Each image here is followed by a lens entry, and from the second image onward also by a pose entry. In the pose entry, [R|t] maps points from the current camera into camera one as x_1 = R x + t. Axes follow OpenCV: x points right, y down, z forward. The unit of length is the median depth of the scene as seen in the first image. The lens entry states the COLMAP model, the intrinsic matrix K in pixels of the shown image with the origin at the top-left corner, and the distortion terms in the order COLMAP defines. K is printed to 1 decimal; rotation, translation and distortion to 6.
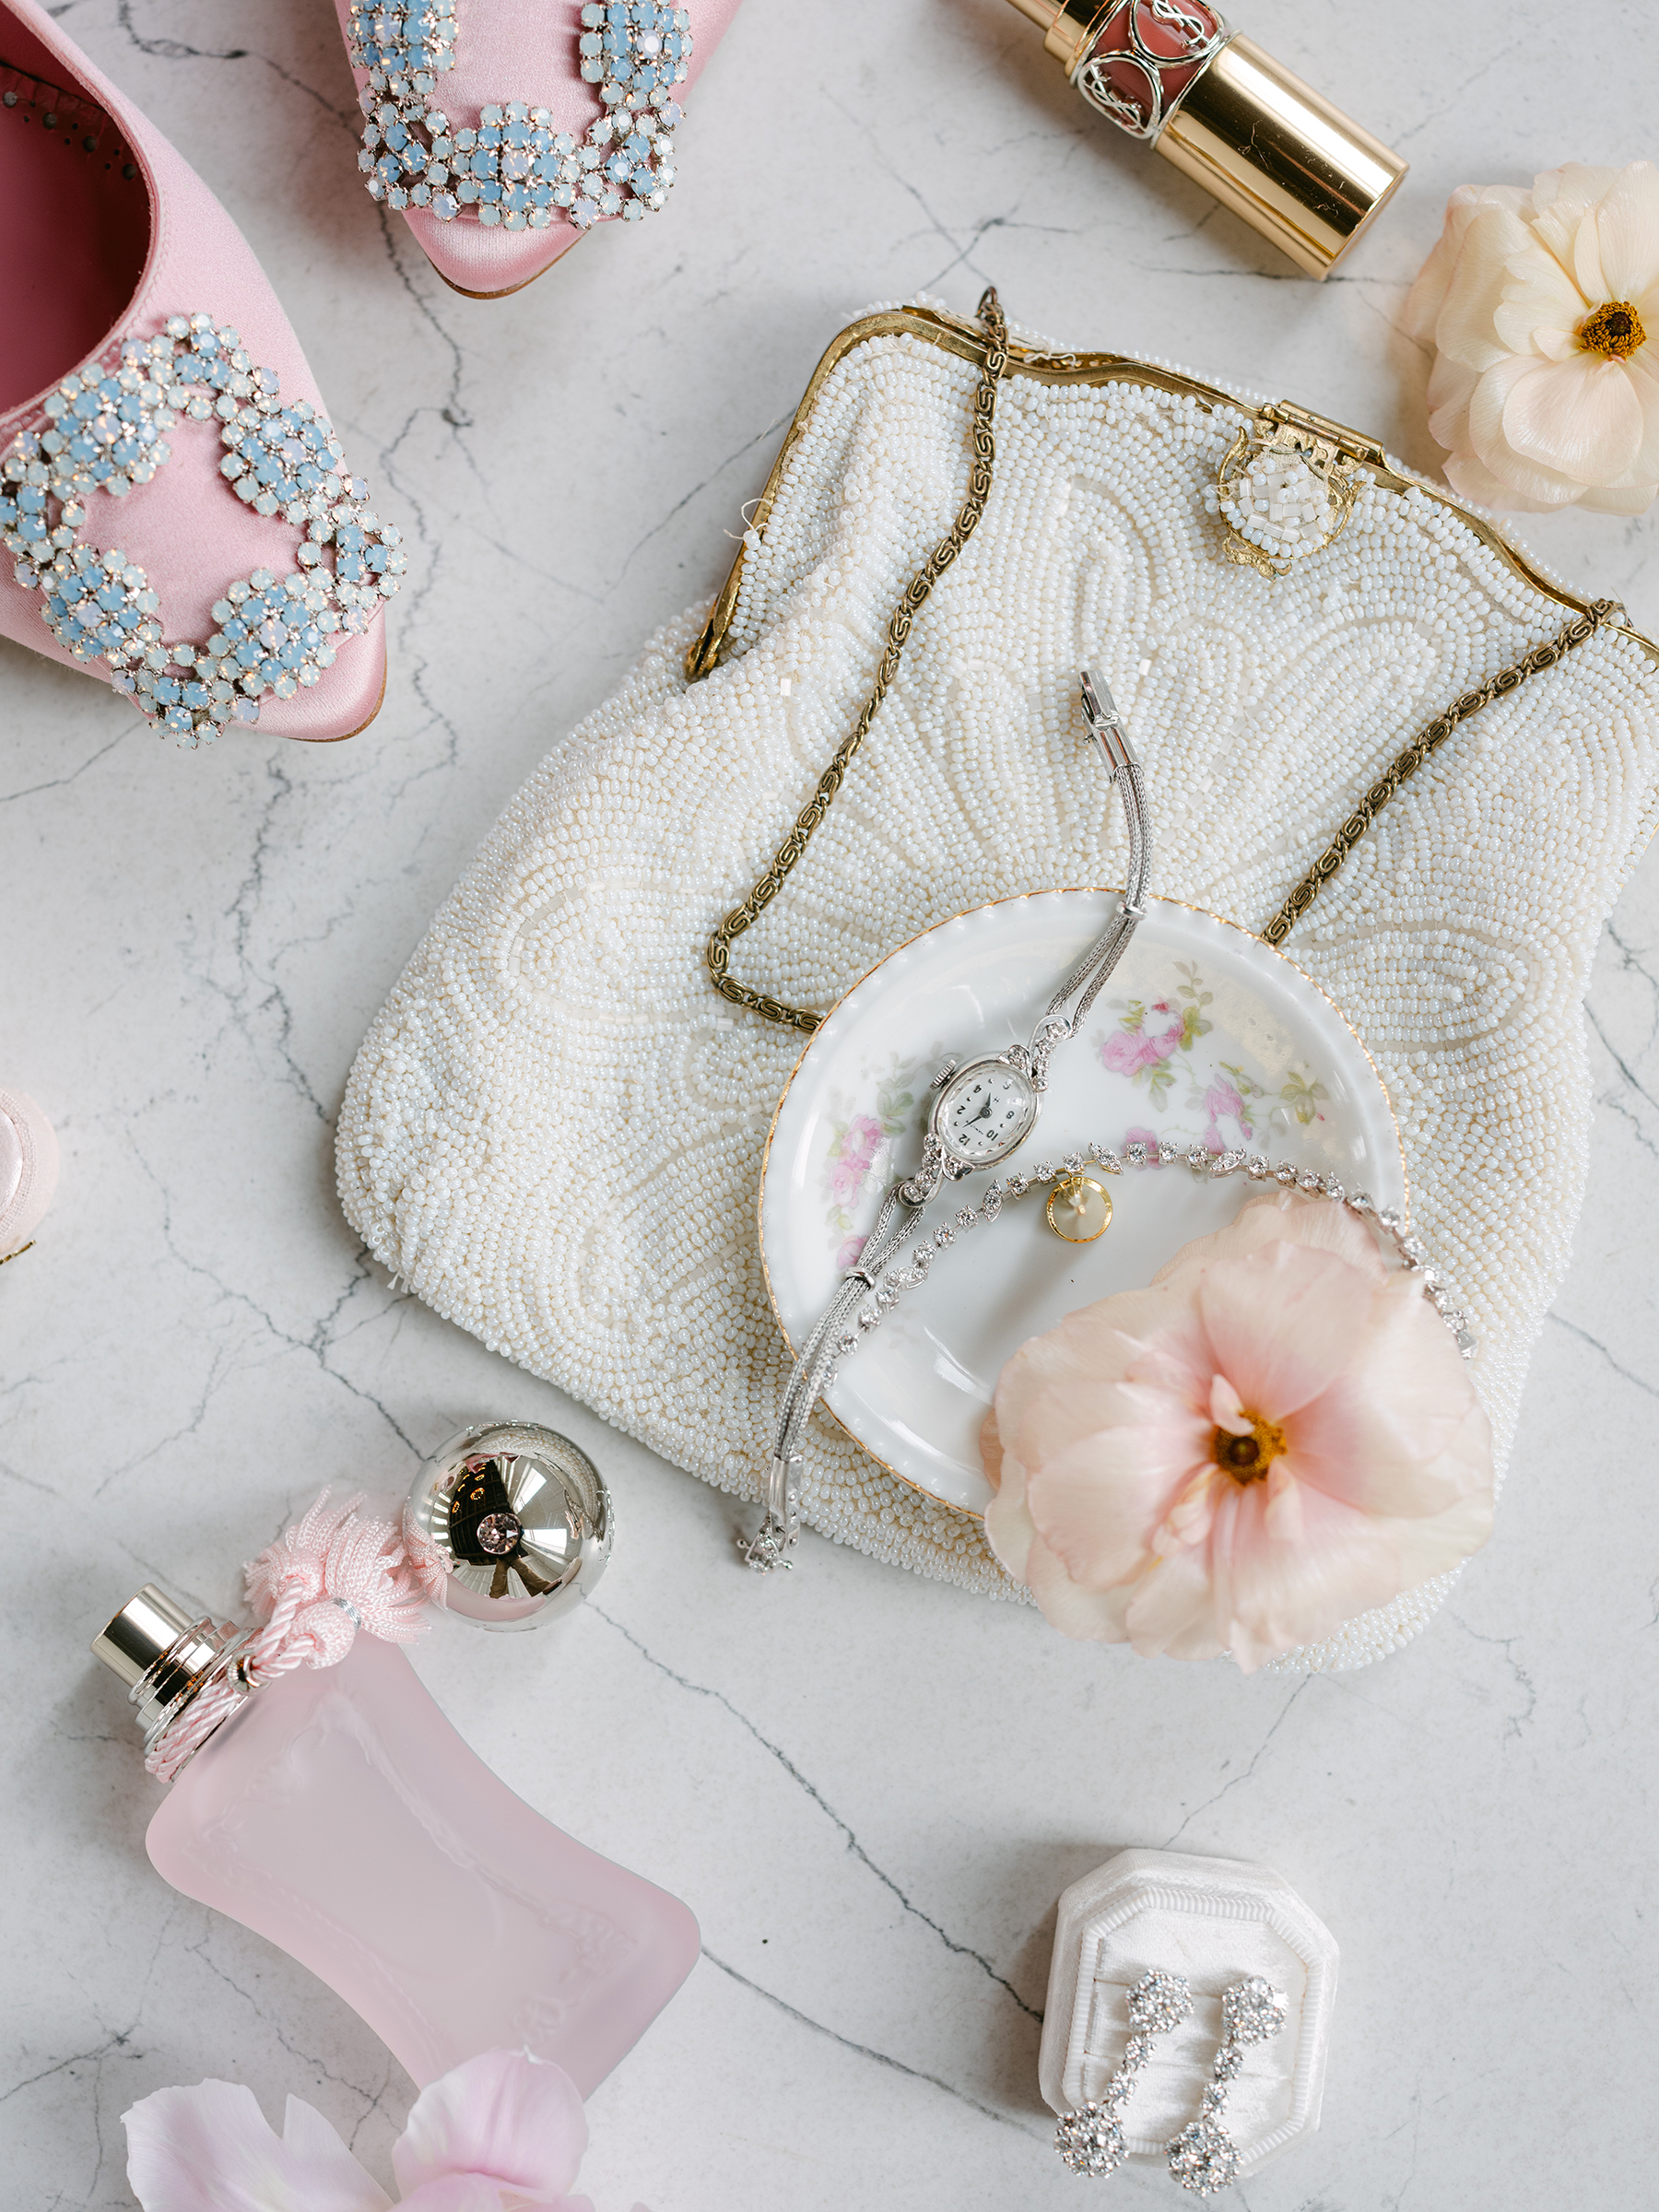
lens RADIAL K [[3144.8, 0, 825.4], [0, 3144.8, 1091.0], [0, 0, 1]] dist [-0.000975, 0.006019]
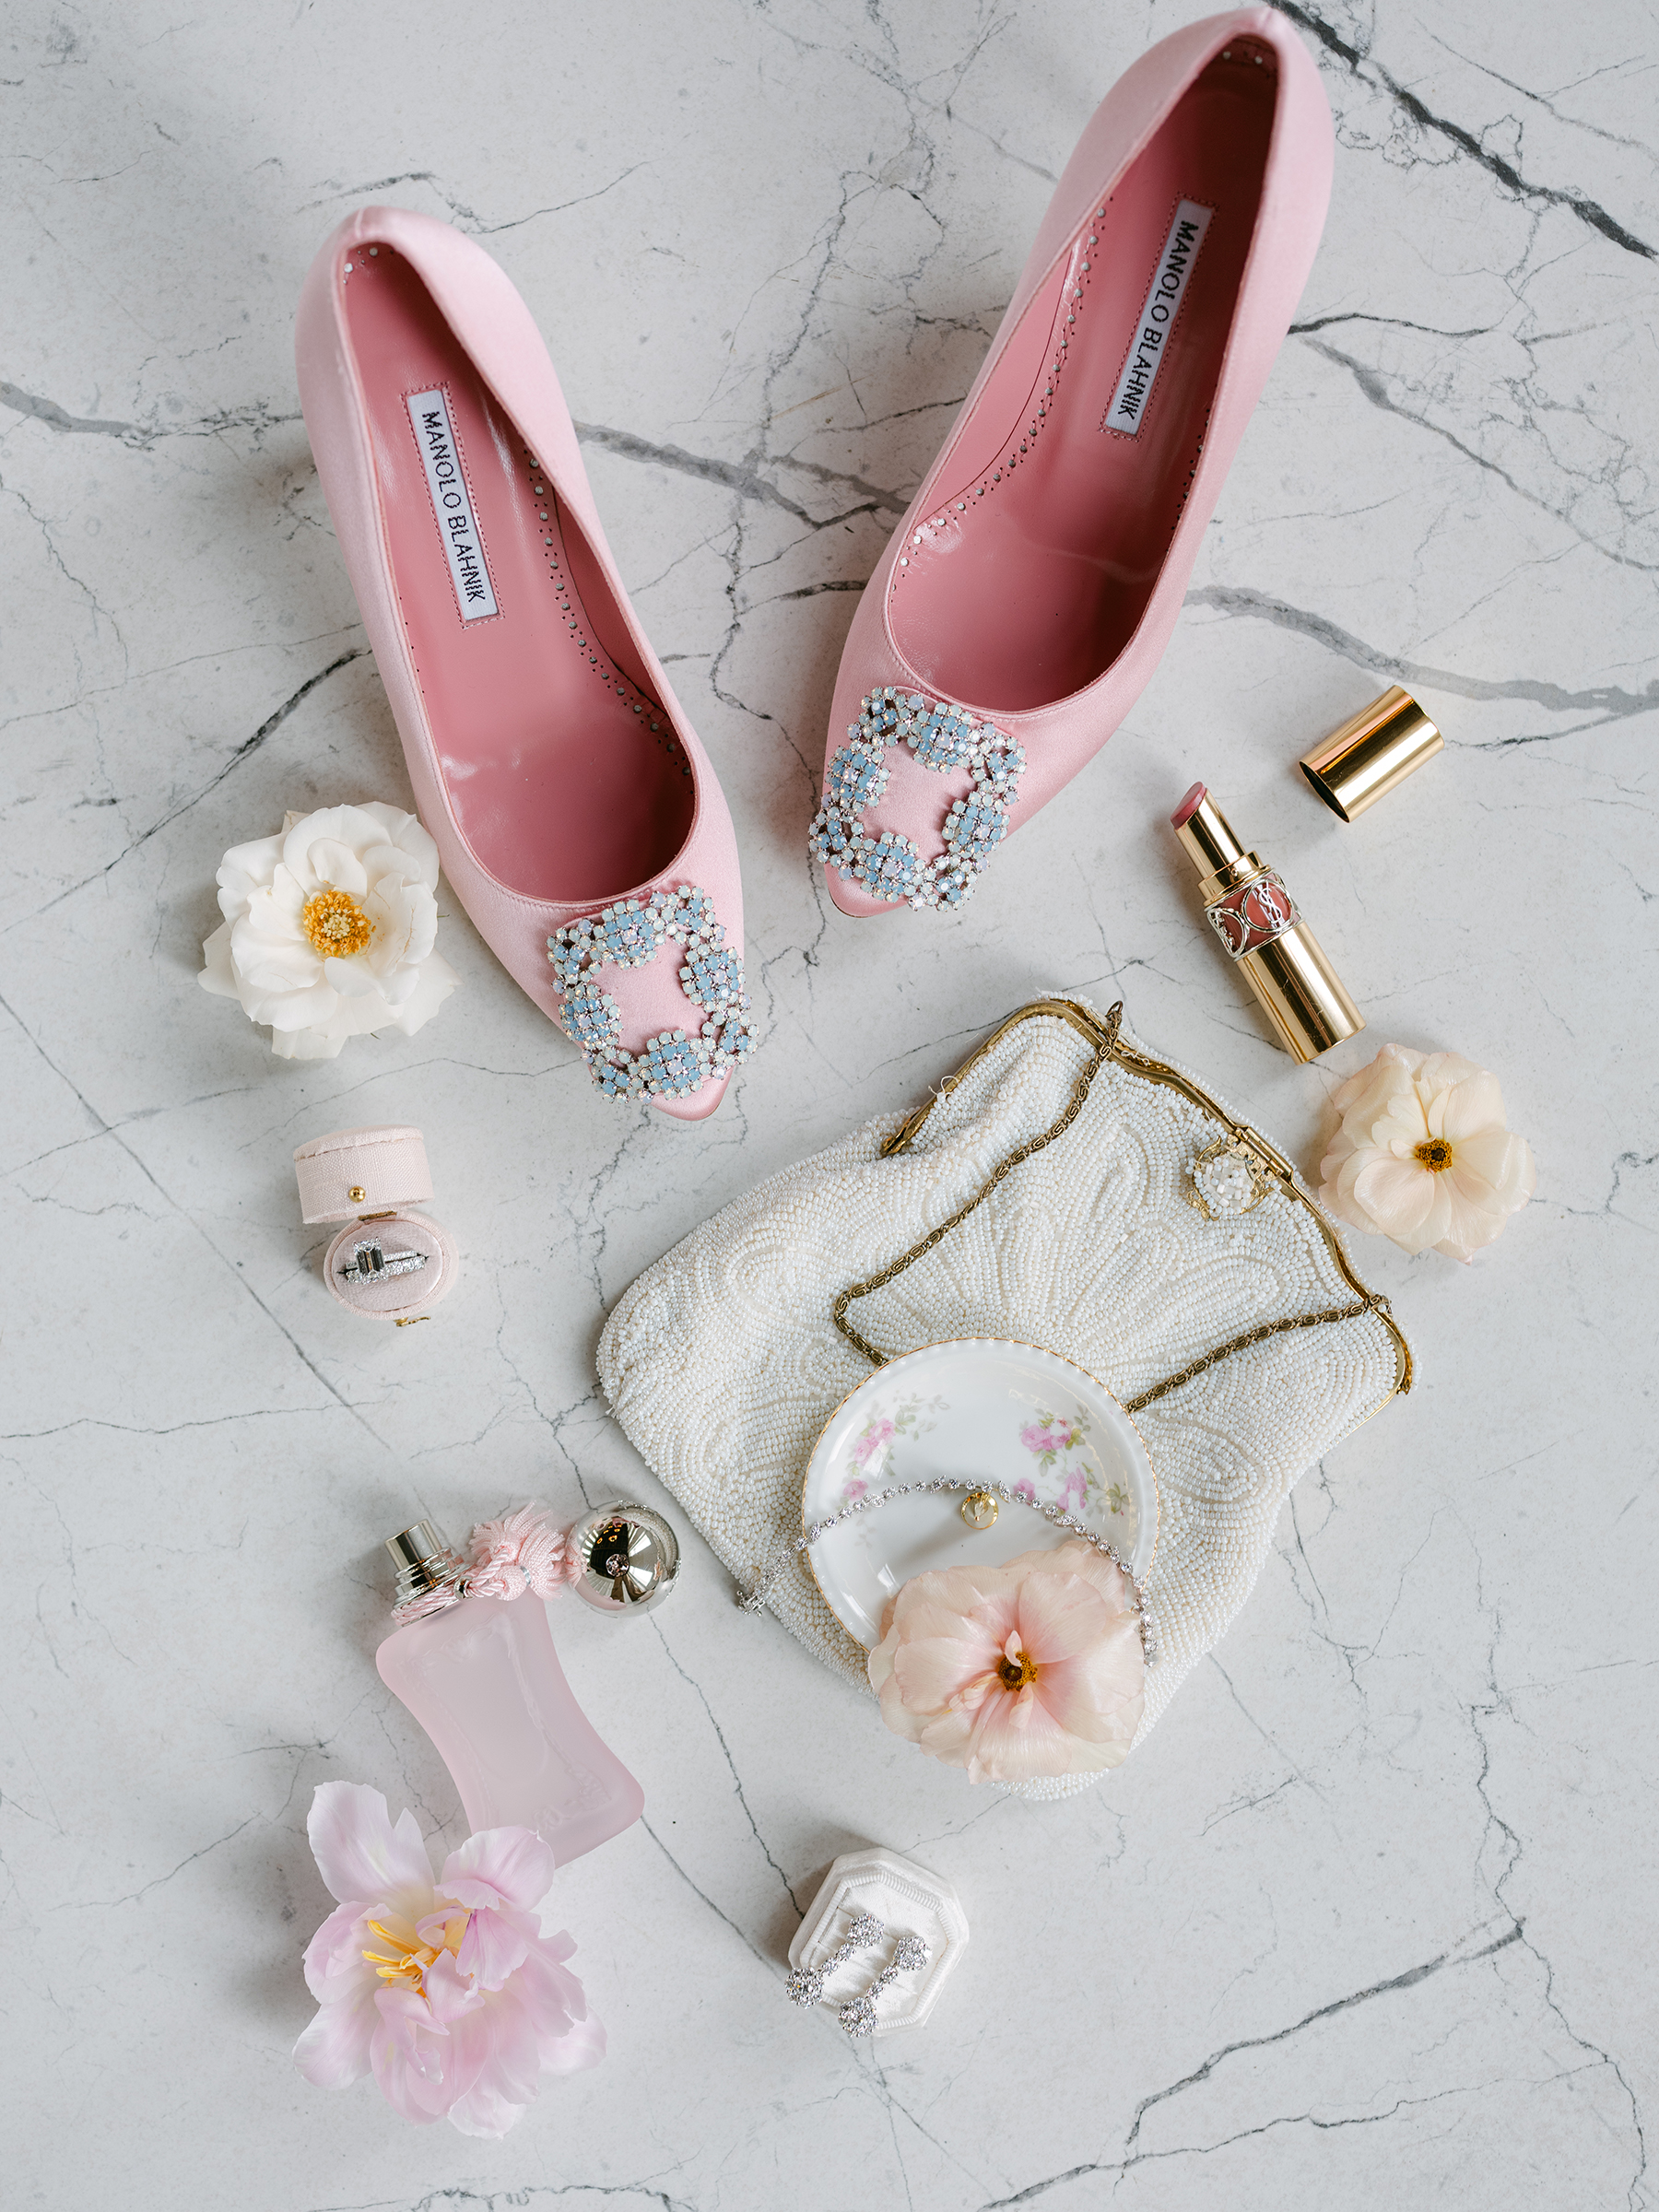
lens RADIAL K [[3317.3, 0, 812.6], [0, 3317.3, 1096.6], [0, 0, 1]] dist [0.001699, -0.033013]
pose [[0.935734, 0.352132, -0.020134, -0.054191], [-0.350501, 0.934739, 0.058418, -0.260829], [0.039391, -0.047607, 0.998089, -0.886920]]
